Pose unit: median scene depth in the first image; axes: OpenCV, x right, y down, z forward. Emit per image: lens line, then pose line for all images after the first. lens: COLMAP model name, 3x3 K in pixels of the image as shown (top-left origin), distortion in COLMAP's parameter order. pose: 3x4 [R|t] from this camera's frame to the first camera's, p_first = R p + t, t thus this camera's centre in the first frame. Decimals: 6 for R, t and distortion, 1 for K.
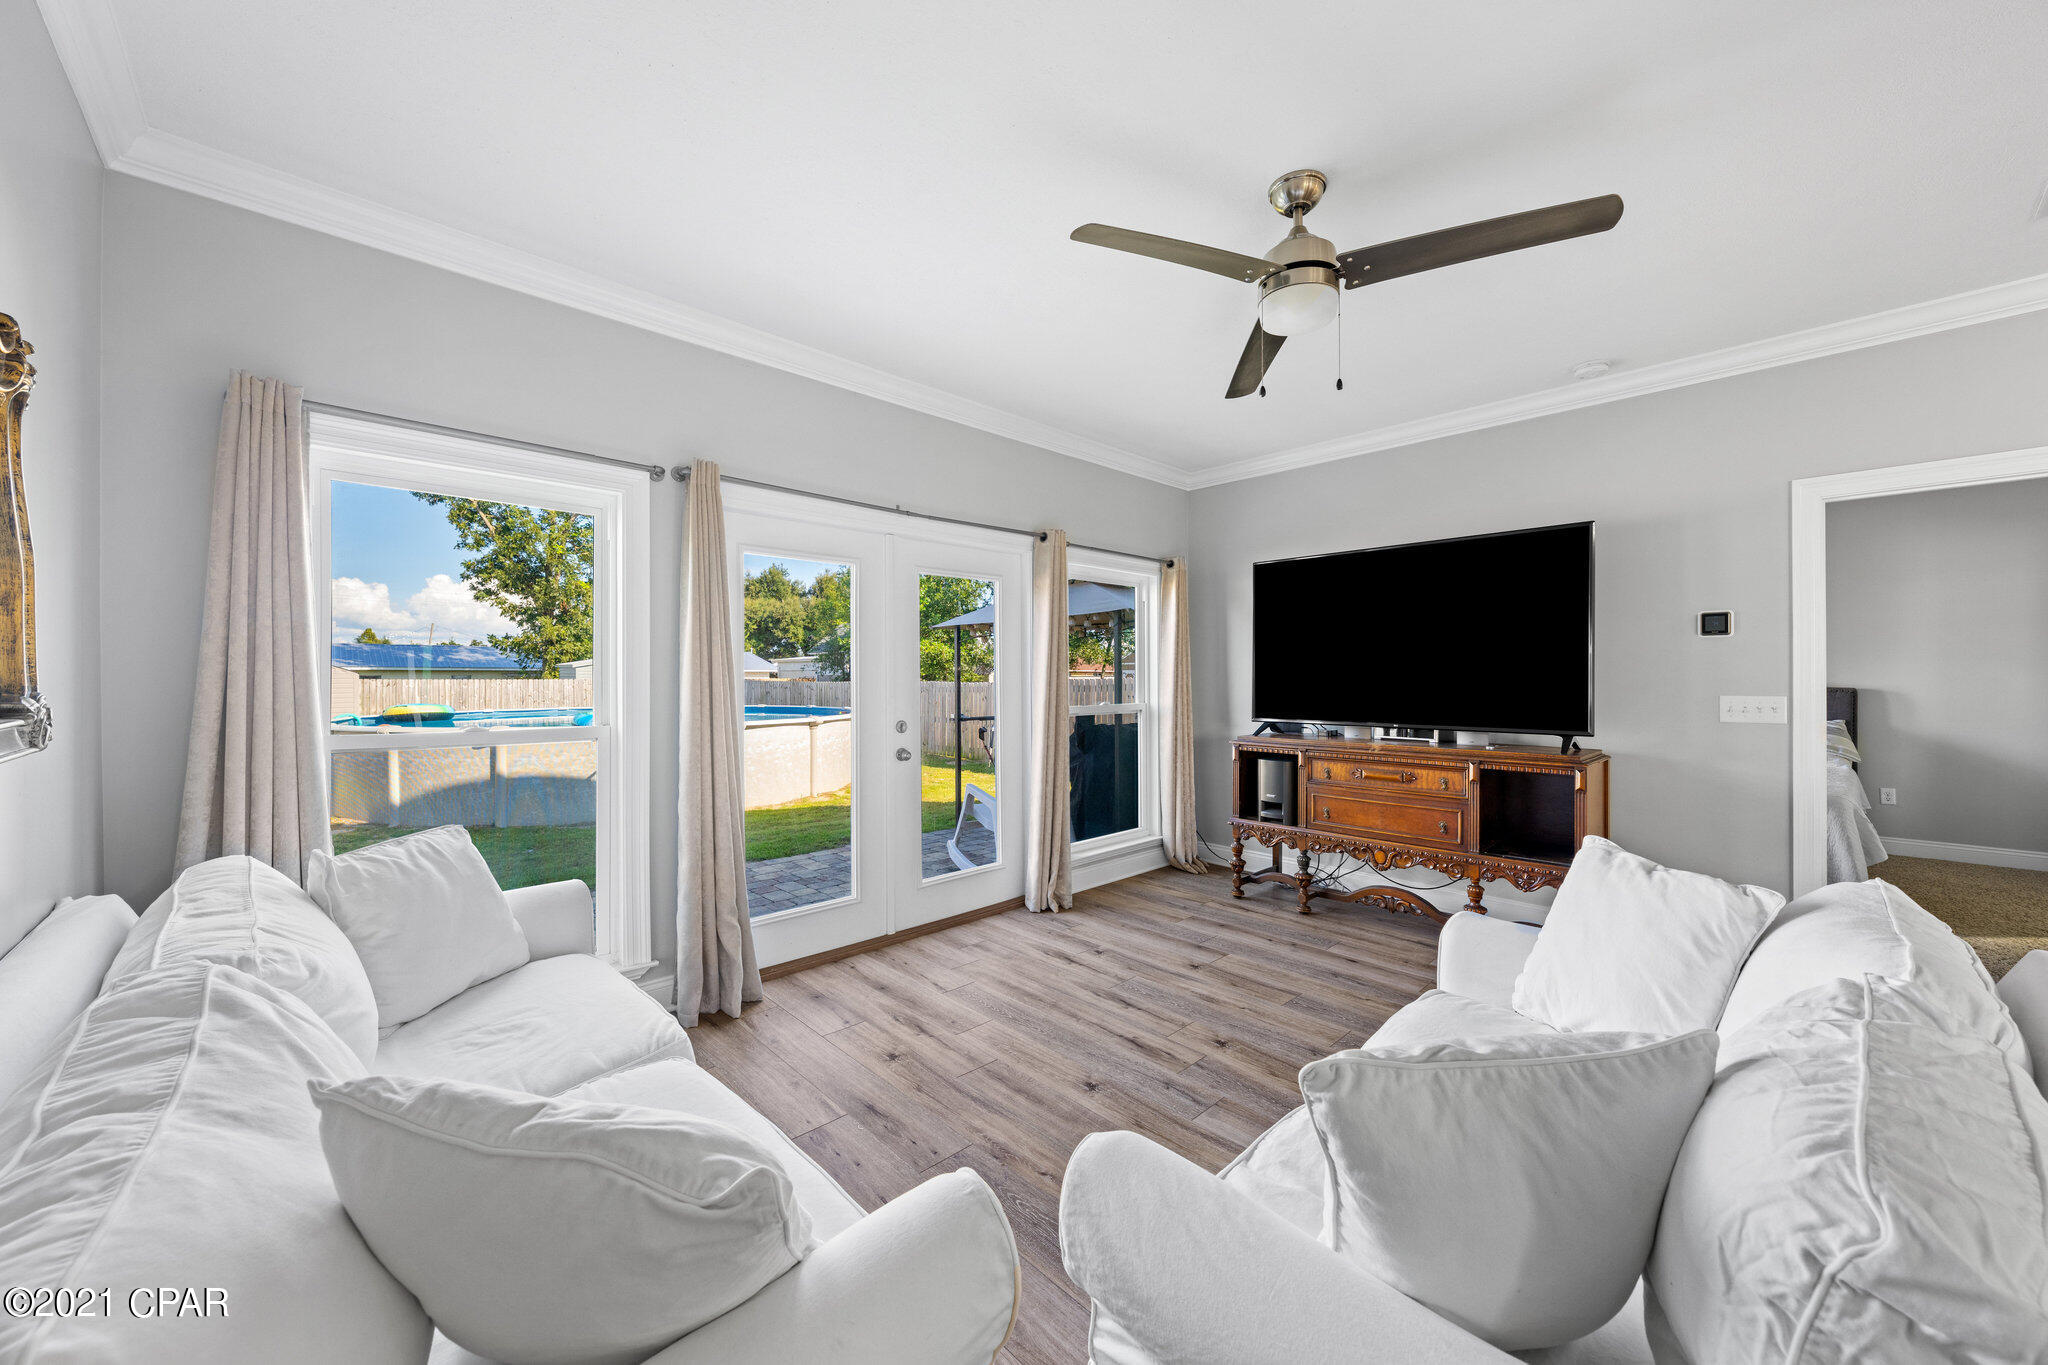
lens RADIAL K [[768.8, 0, 1024.0], [0, 768.8, 682.5], [0, 0, 1]] dist [-0.053569, 0.000009]
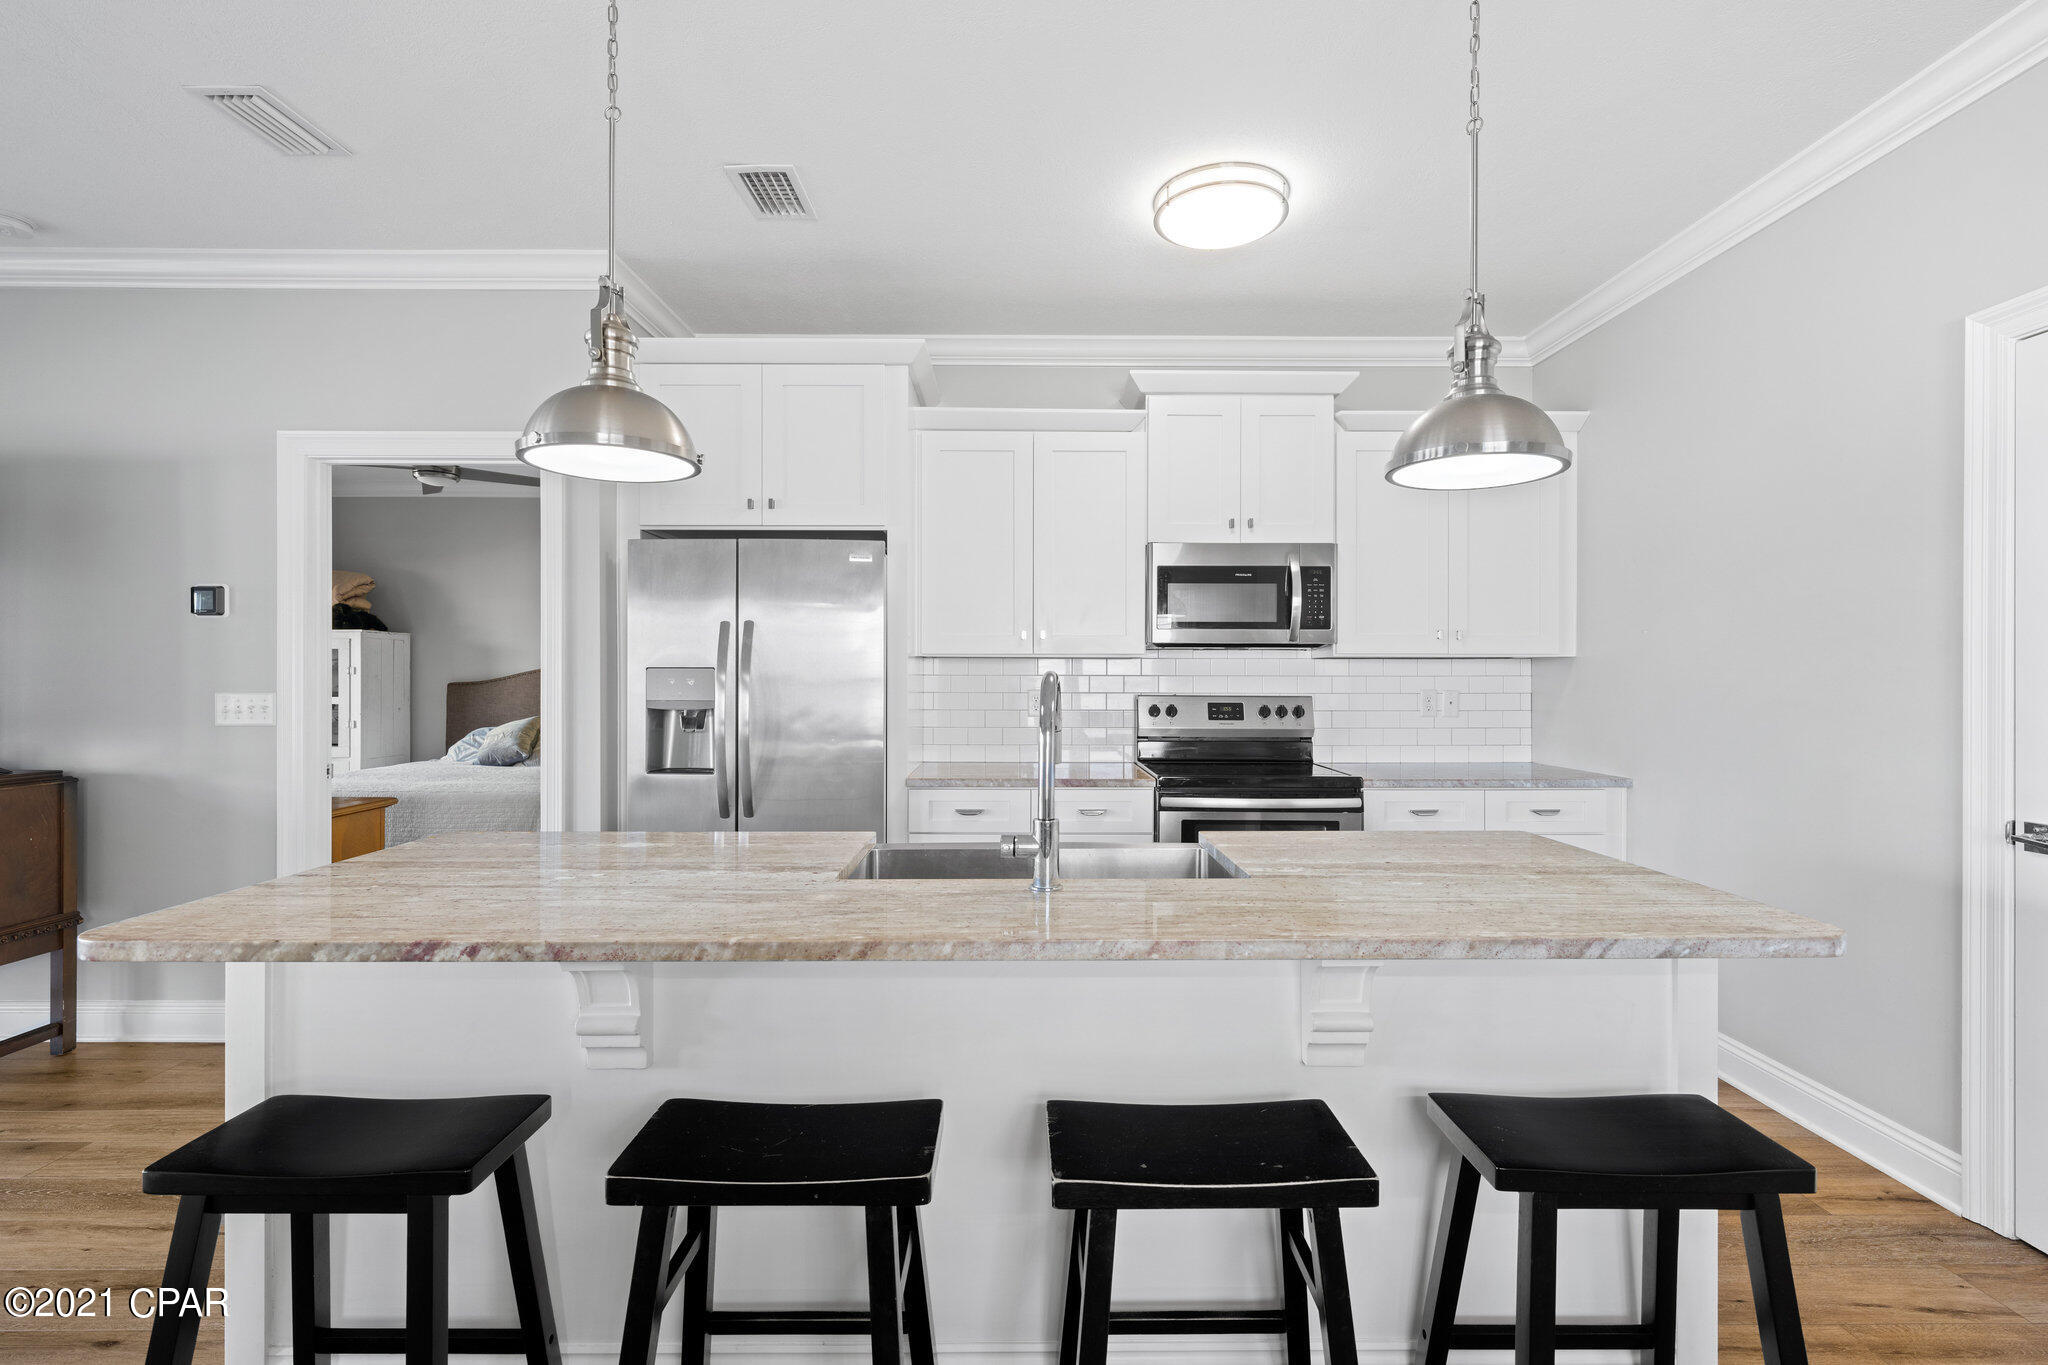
lens RADIAL K [[911.3, 0, 1024.0], [0, 911.3, 682.5], [0, 0, 1]] dist [0.000369, -0.000574]
pose [[0.680264, 0.004689, 0.732952, 0.211240], [-0.000480, 0.999982, -0.005953, 0.003229], [-0.732967, 0.003698, 0.680254, -0.078189]]
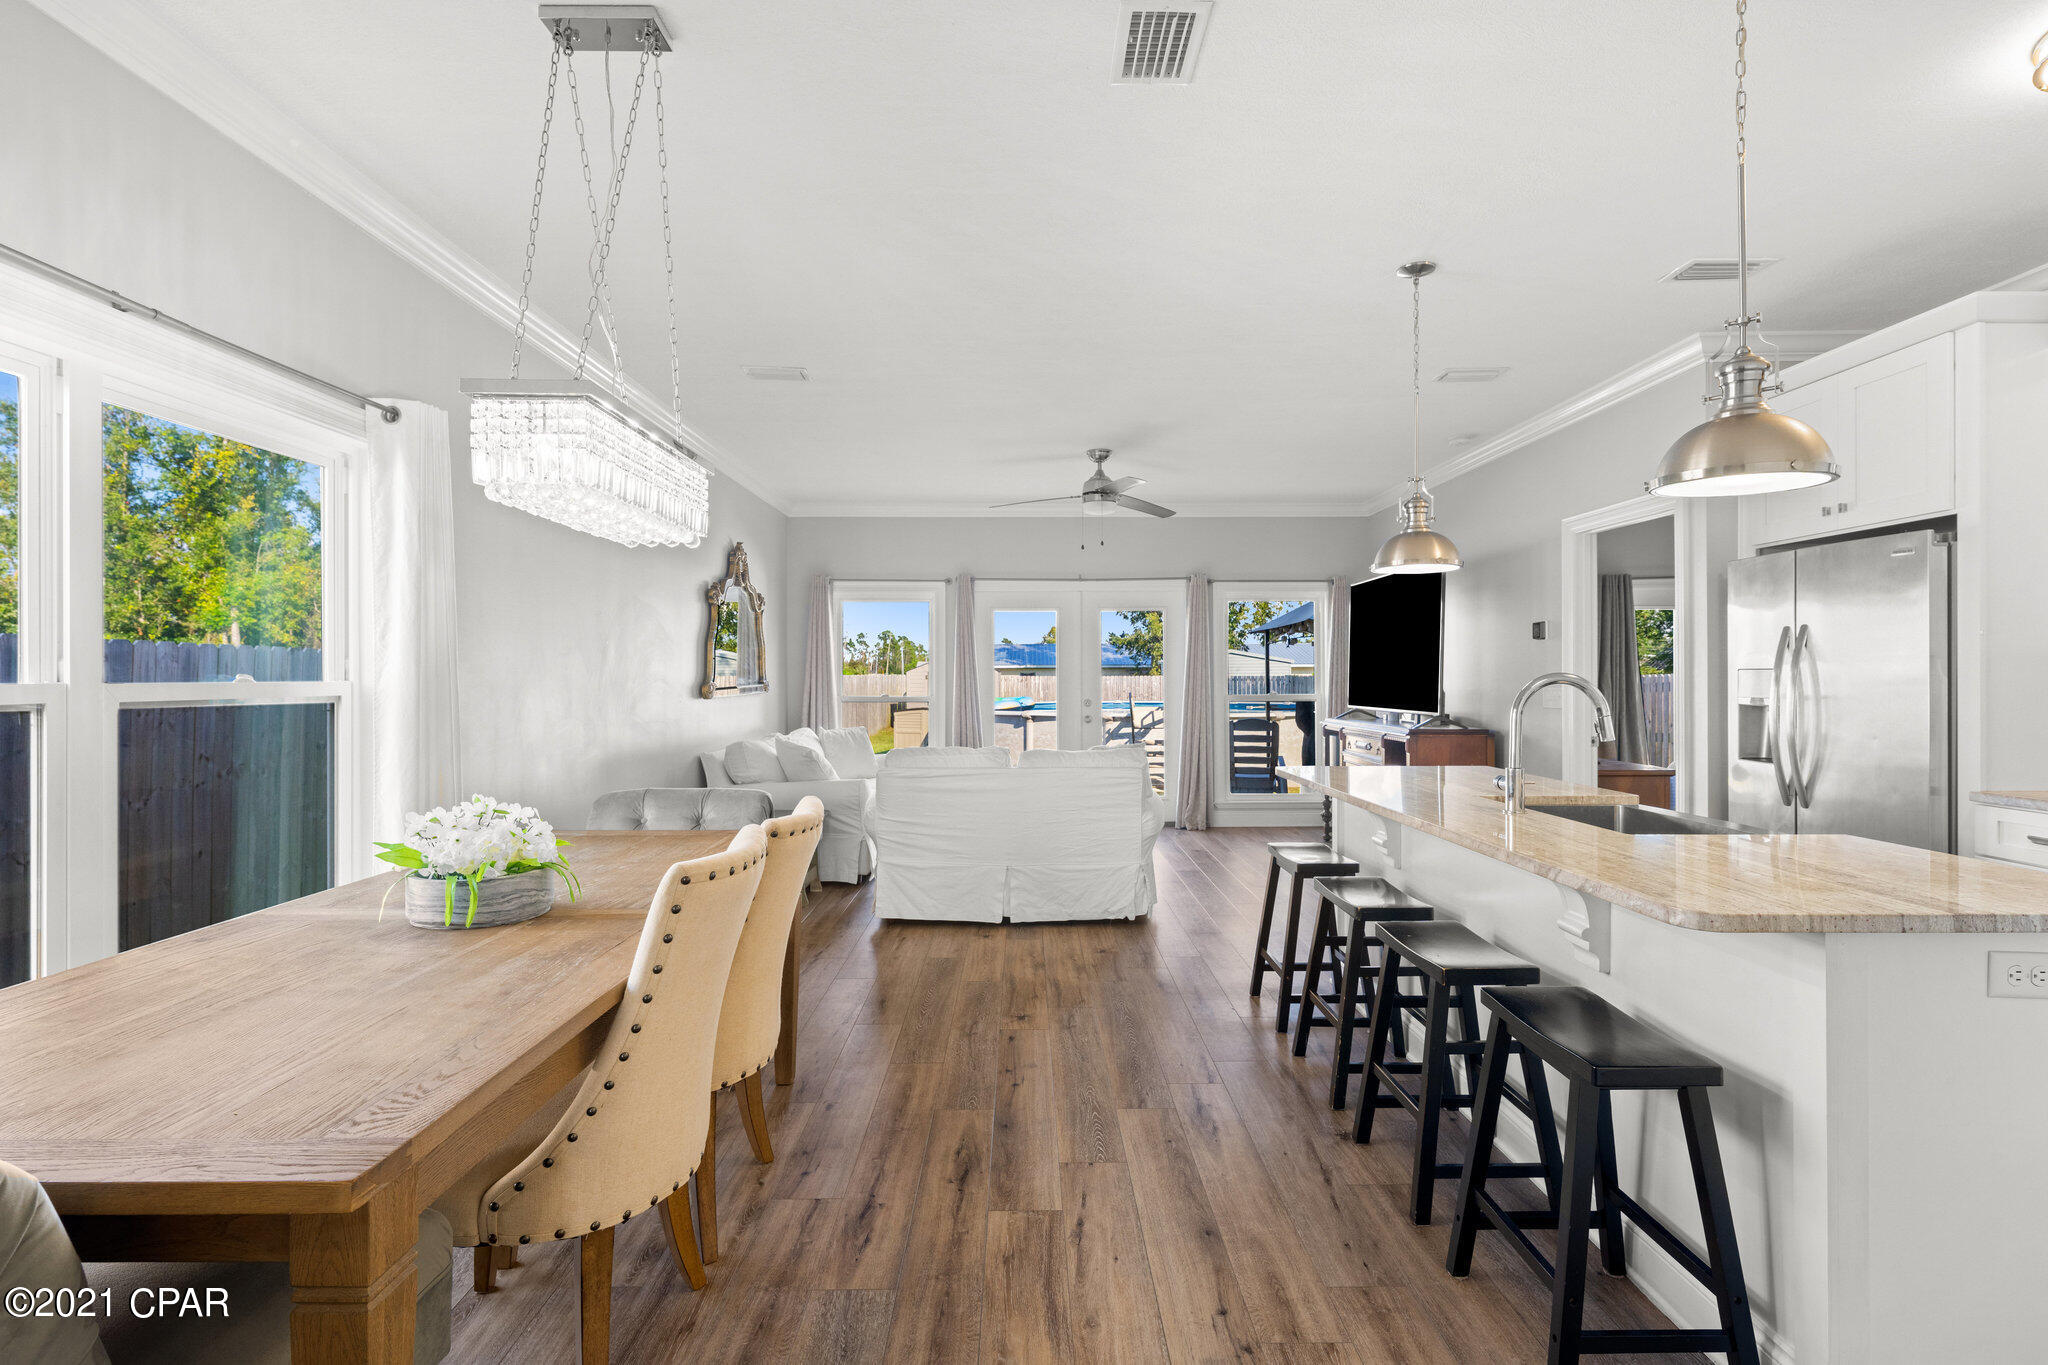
lens RADIAL K [[1025.1, 0, 1024.0], [0, 1025.1, 682.5], [0, 0, 1]] dist [-0.028373, -0.000083]
pose [[0.721346, 0.013773, -0.692438, 0.400824], [-0.015806, 0.999869, 0.003422, 0.004749], [0.692394, 0.008476, 0.721470, -0.239687]]
